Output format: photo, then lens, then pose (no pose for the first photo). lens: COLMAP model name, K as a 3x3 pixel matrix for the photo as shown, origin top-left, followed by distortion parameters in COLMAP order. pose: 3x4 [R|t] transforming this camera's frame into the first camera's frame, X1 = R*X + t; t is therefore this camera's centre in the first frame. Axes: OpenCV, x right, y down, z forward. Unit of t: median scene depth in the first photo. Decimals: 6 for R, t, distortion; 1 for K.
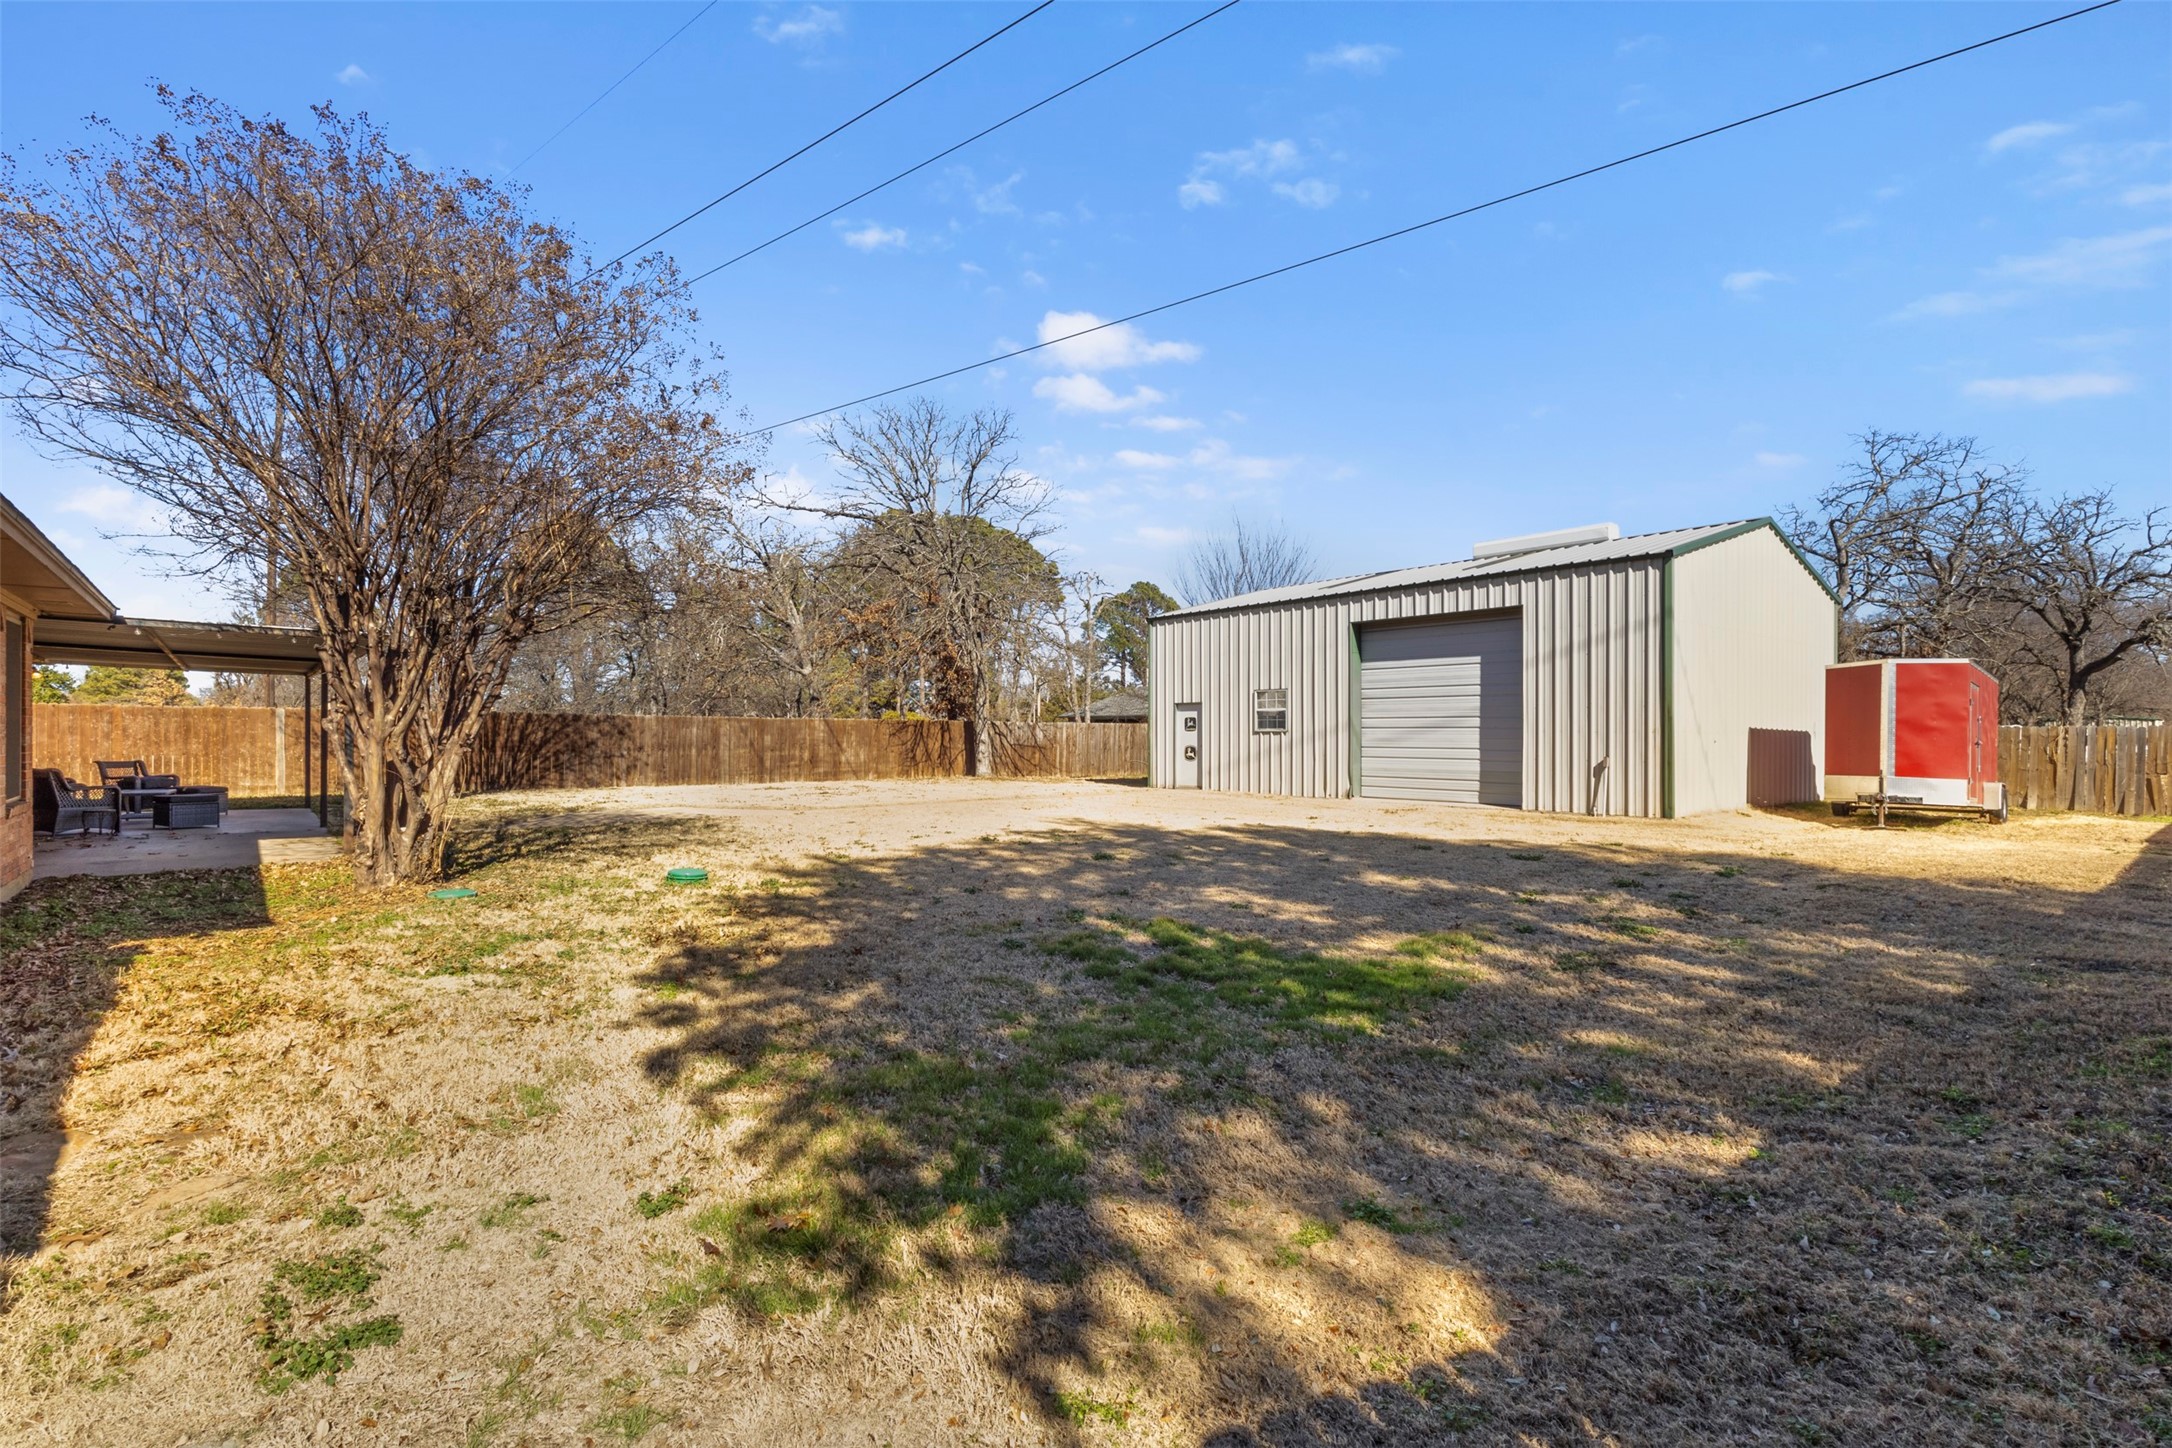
lens RADIAL K [[1004.0, 0, 1083.1], [0, 1004.0, 734.1], [0, 0, 1]] dist [0.000583, 0.000354]
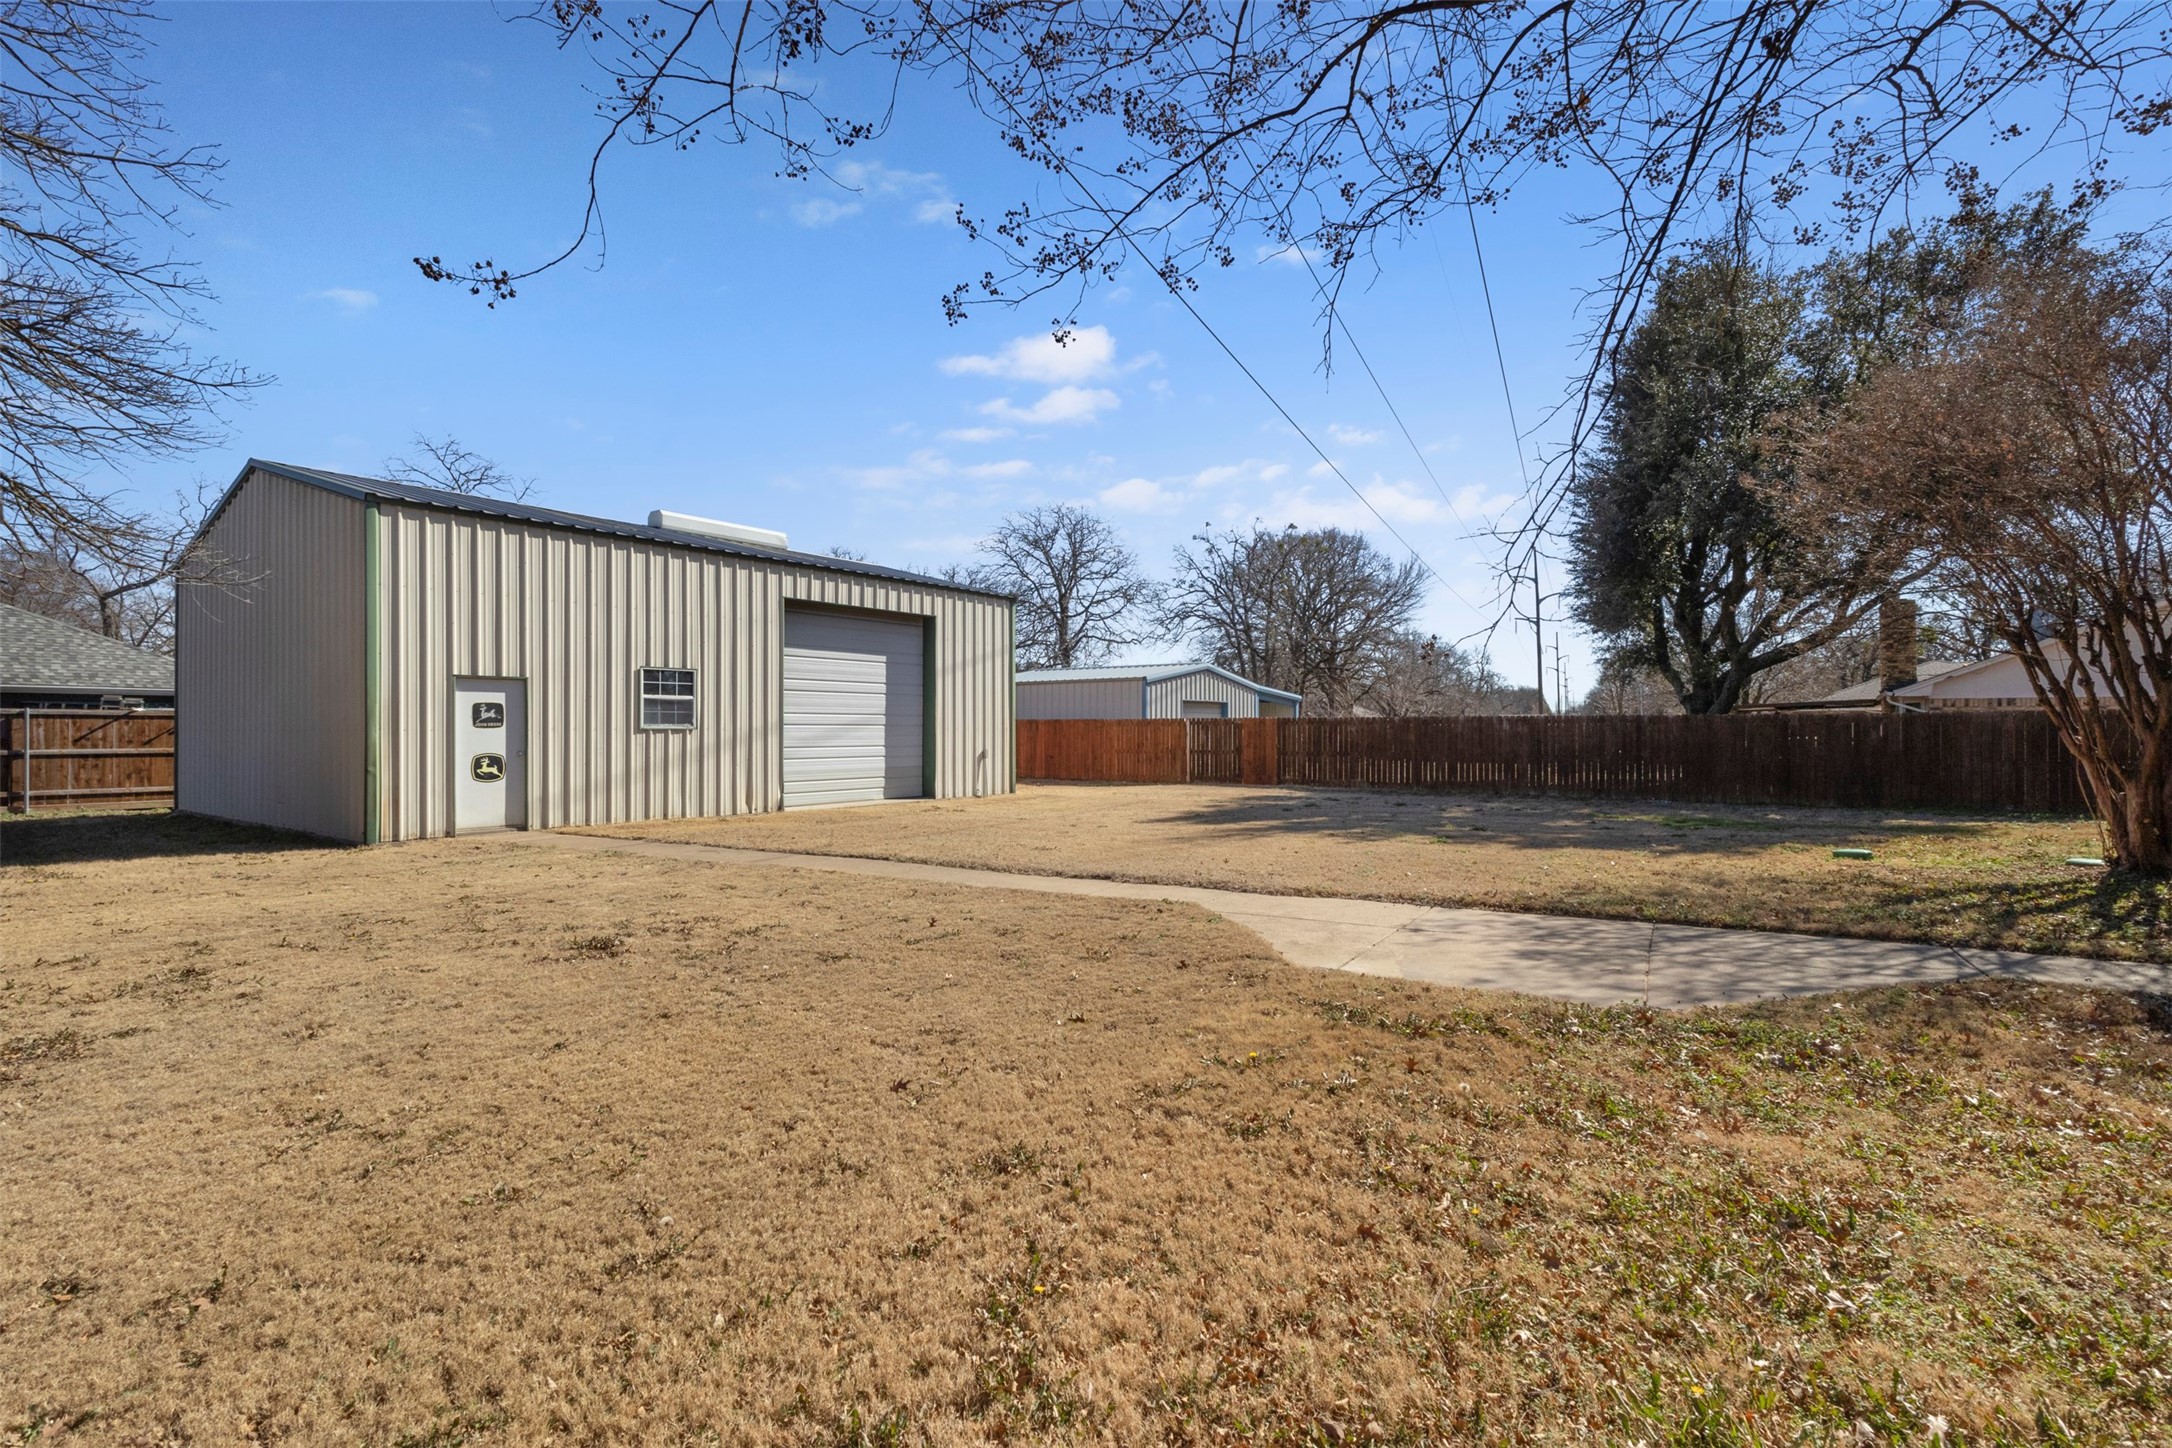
lens RADIAL K [[1004.0, 0, 1083.1], [0, 1004.0, 734.1], [0, 0, 1]] dist [0.000583, 0.000354]
pose [[-0.227150, -0.005895, 0.973842, -0.601889], [0.000210, 0.999981, 0.006102, -0.003516], [-0.973860, 0.001591, -0.227144, 0.961340]]
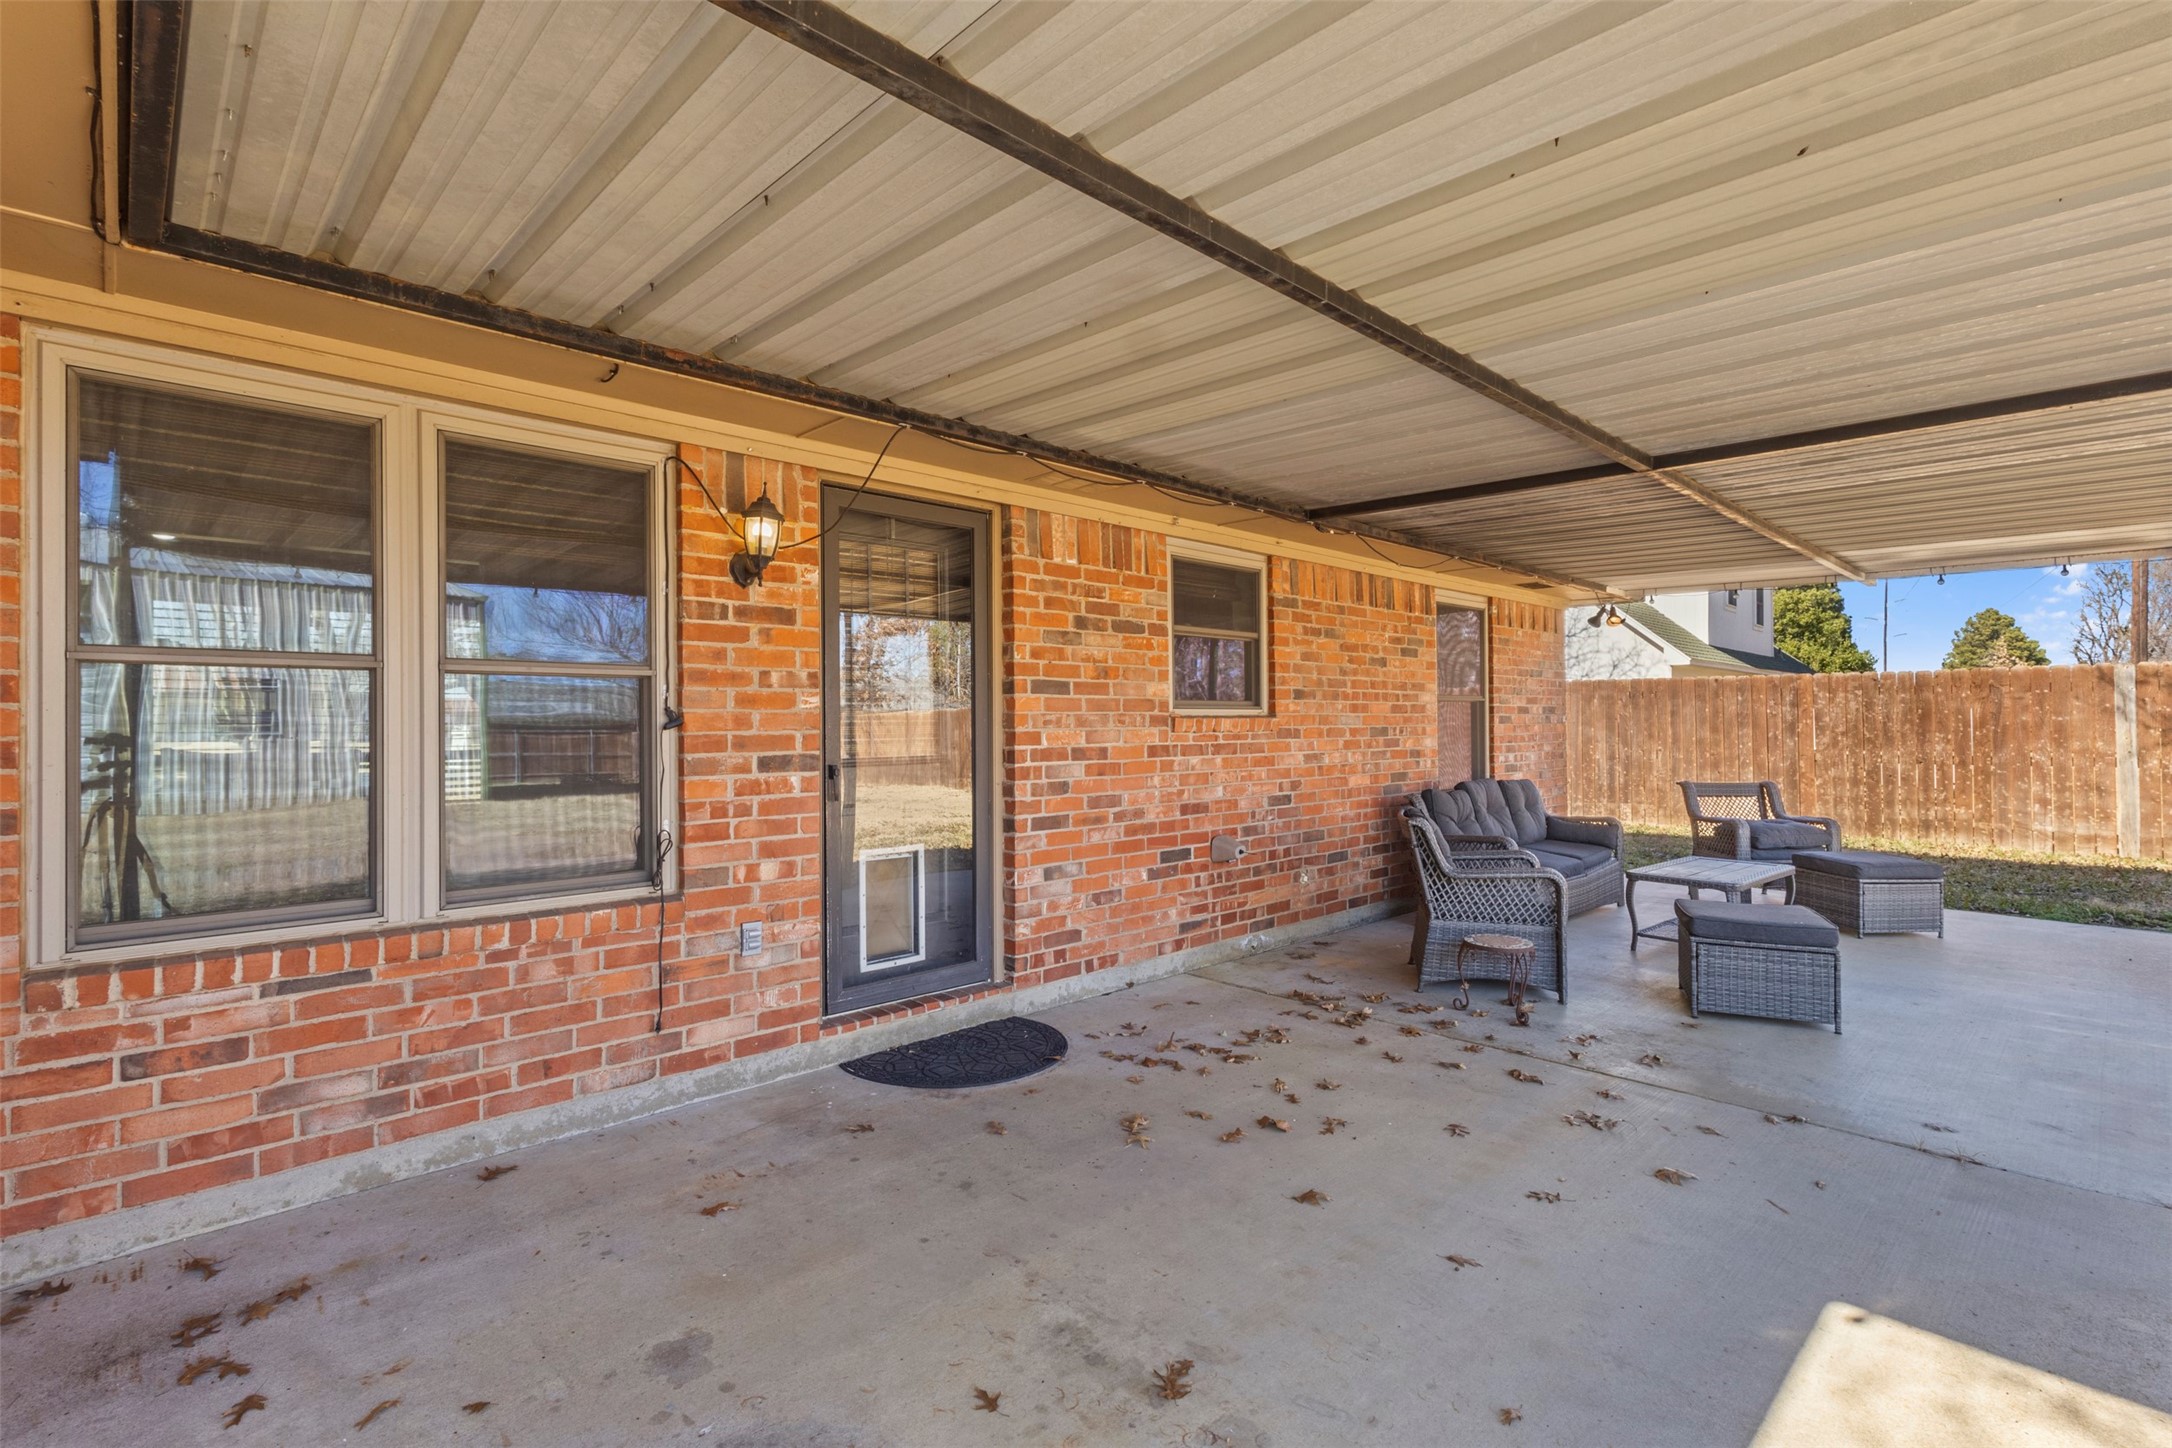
lens RADIAL K [[1007.6, 0, 1080.4], [0, 1007.6, 722.9], [0, 0, 1]] dist [0.001684, 0.000944]
pose [[0.078169, -0.008354, -0.996905, -0.379439], [0.007345, 0.999943, -0.007803, 0.000169], [0.996913, -0.006712, 0.078226, 0.490655]]
